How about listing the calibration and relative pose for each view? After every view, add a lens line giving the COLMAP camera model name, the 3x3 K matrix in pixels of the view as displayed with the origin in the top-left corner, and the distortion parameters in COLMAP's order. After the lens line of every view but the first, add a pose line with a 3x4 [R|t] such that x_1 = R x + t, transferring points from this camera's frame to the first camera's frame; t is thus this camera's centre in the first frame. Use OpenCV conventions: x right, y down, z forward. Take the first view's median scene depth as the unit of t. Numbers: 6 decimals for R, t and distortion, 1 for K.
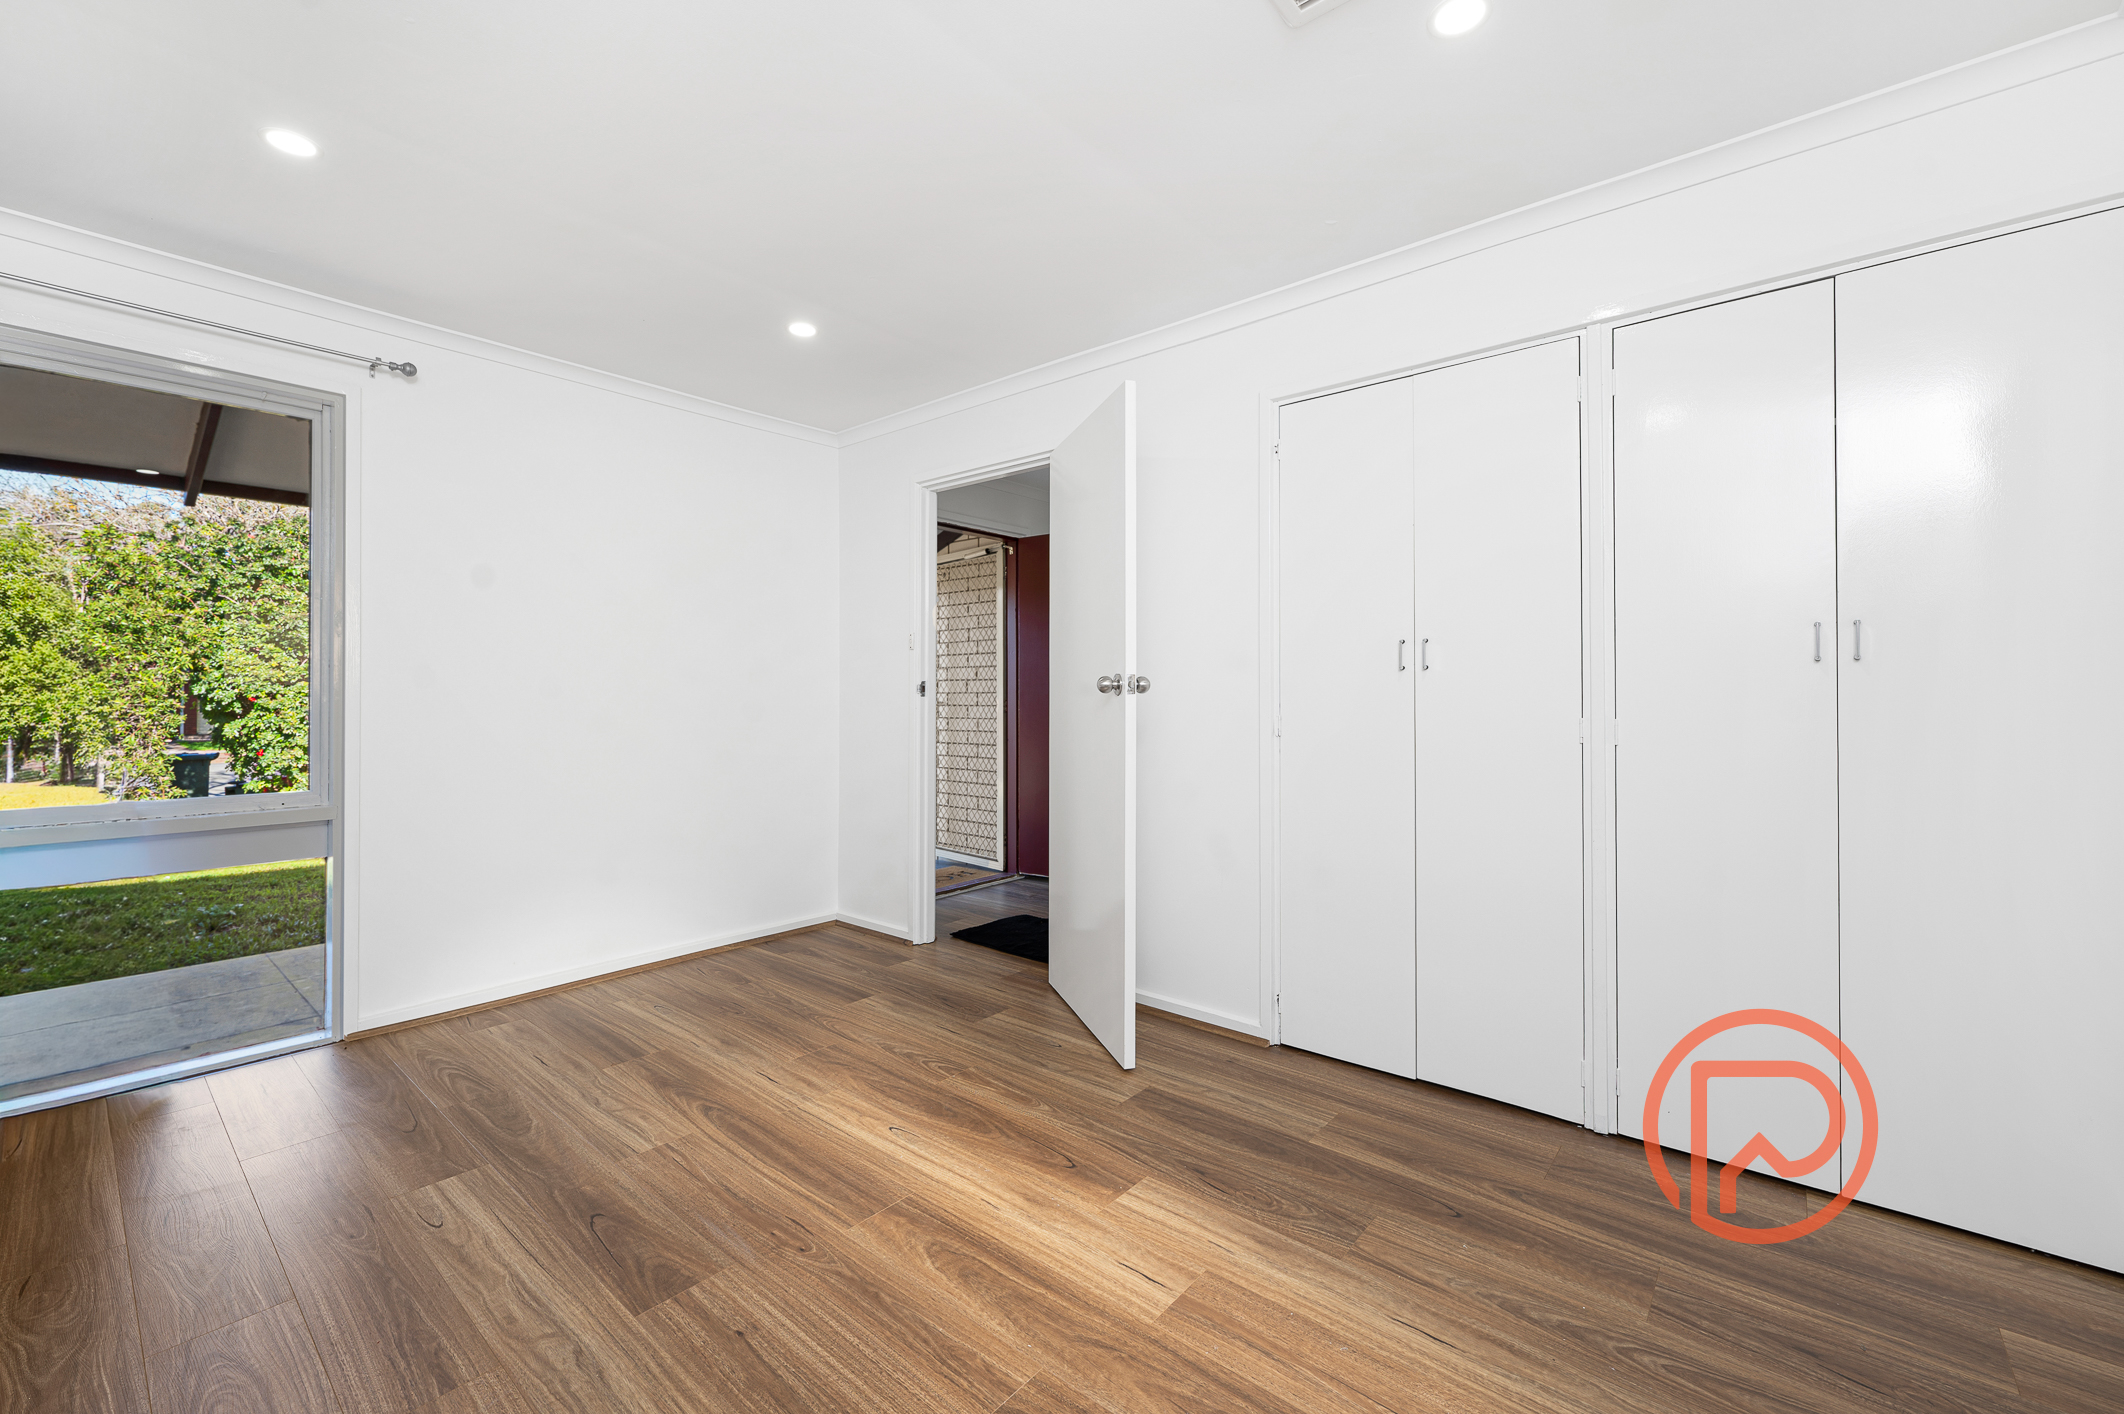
lens RADIAL K [[866.3, 0, 1116.6], [0, 866.3, 695.7], [0, 0, 1]] dist [-0.000358, 0.000501]
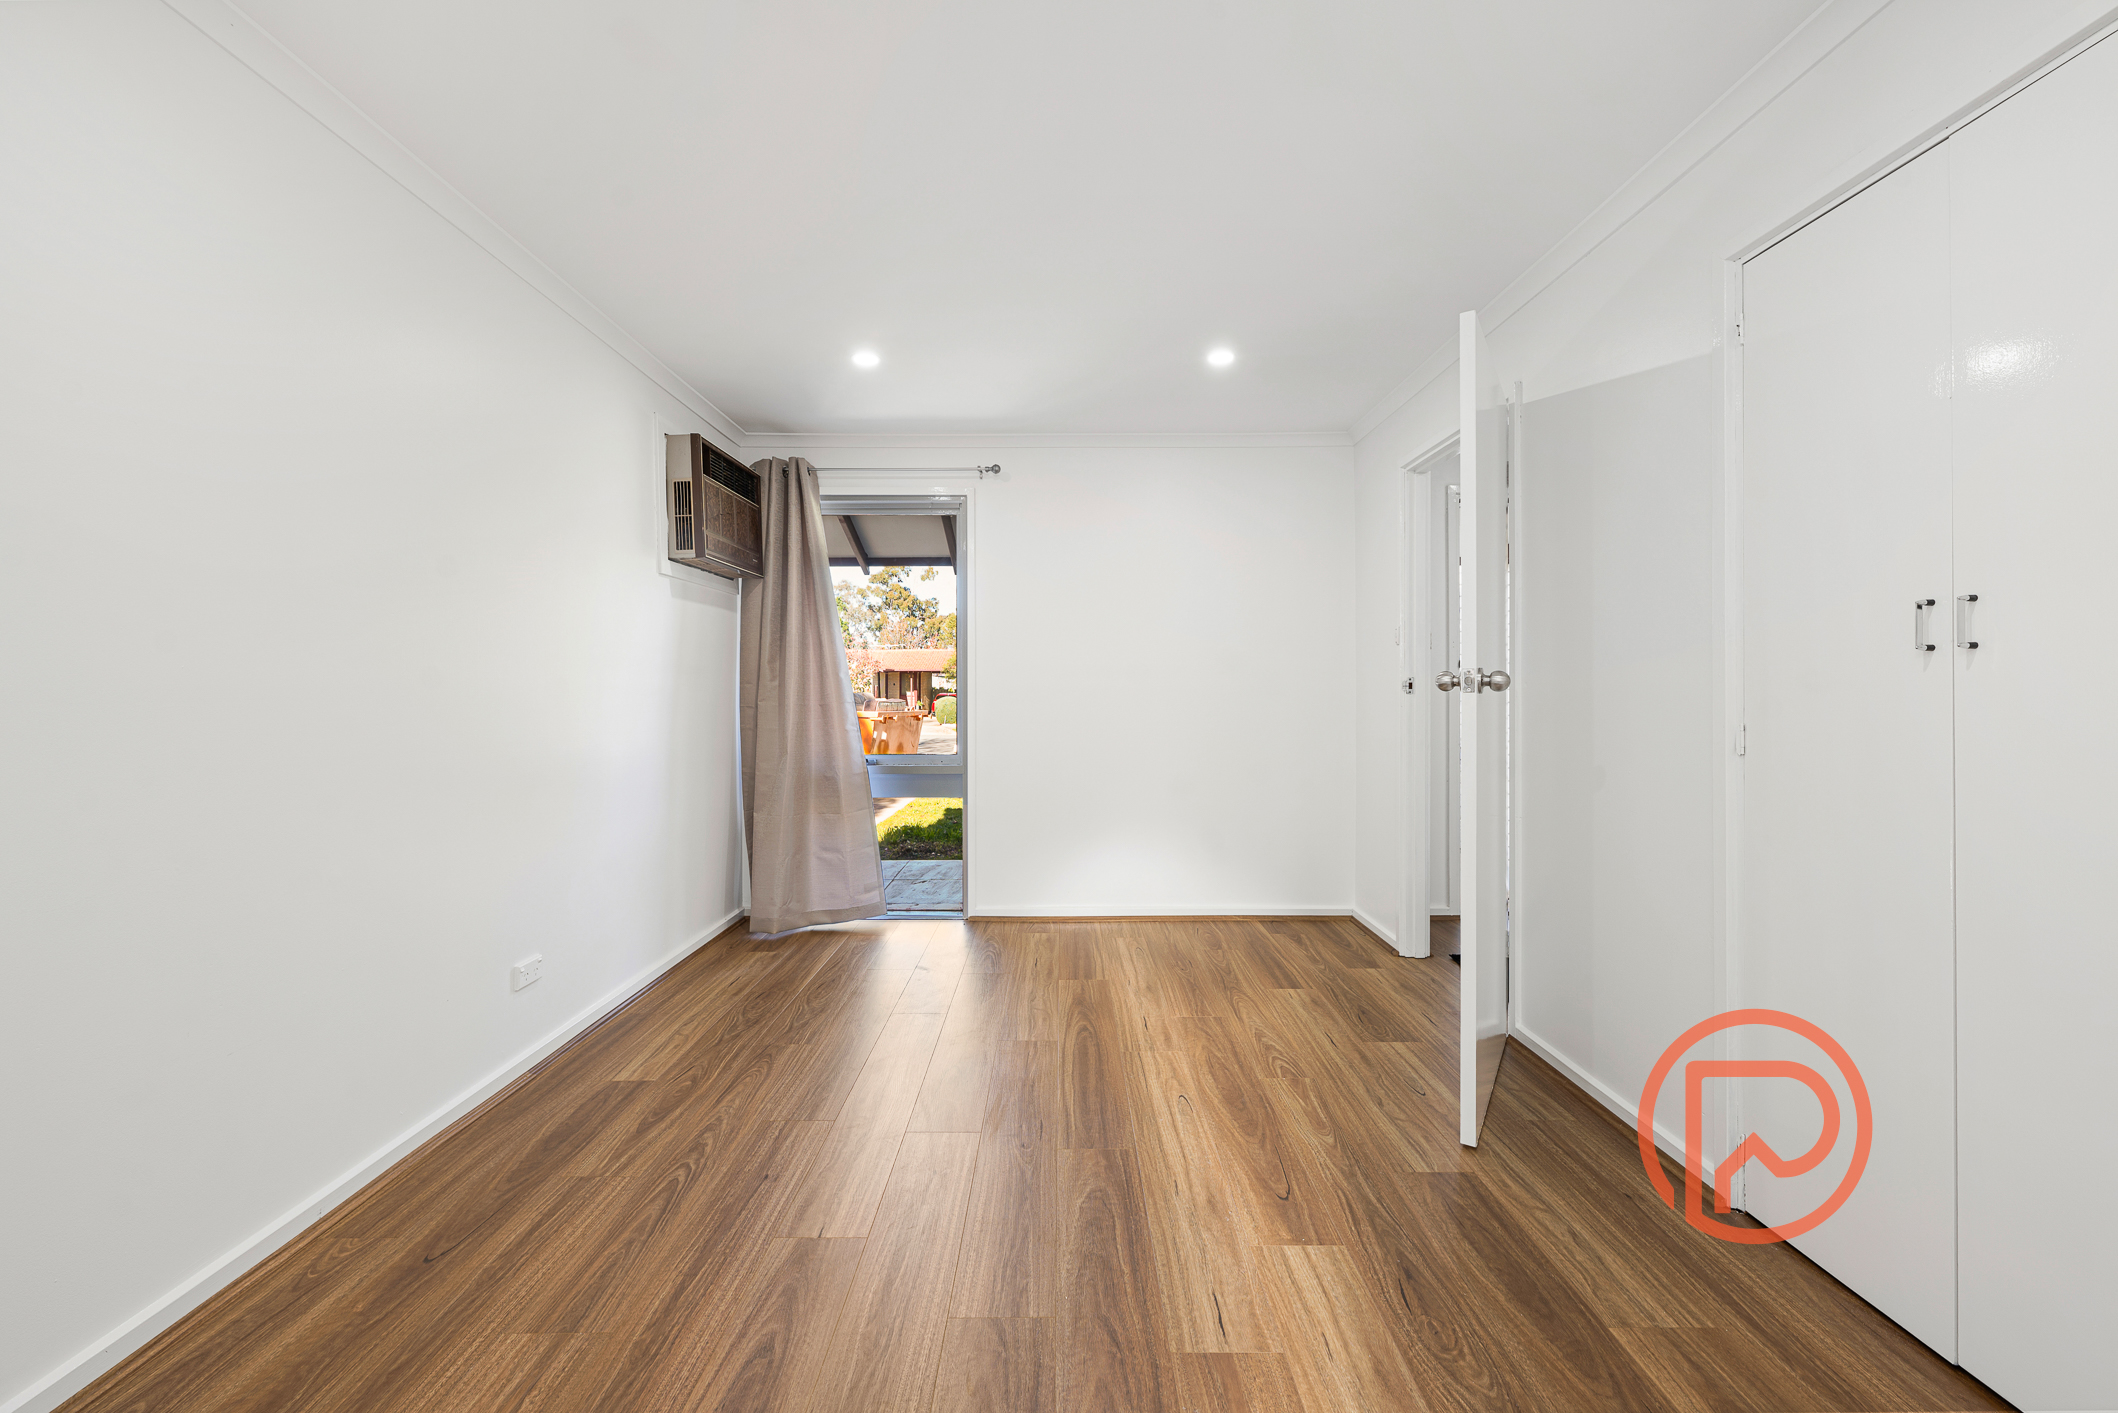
lens RADIAL K [[863.9, 0, 1055.8], [0, 863.9, 695.5], [0, 0, 1]] dist [-0.000358, 0.000501]
pose [[0.629601, 0.003503, -0.776911, 0.438726], [0.000145, 0.999989, 0.004626, -0.002879], [0.776919, -0.003026, 0.629594, 0.190353]]
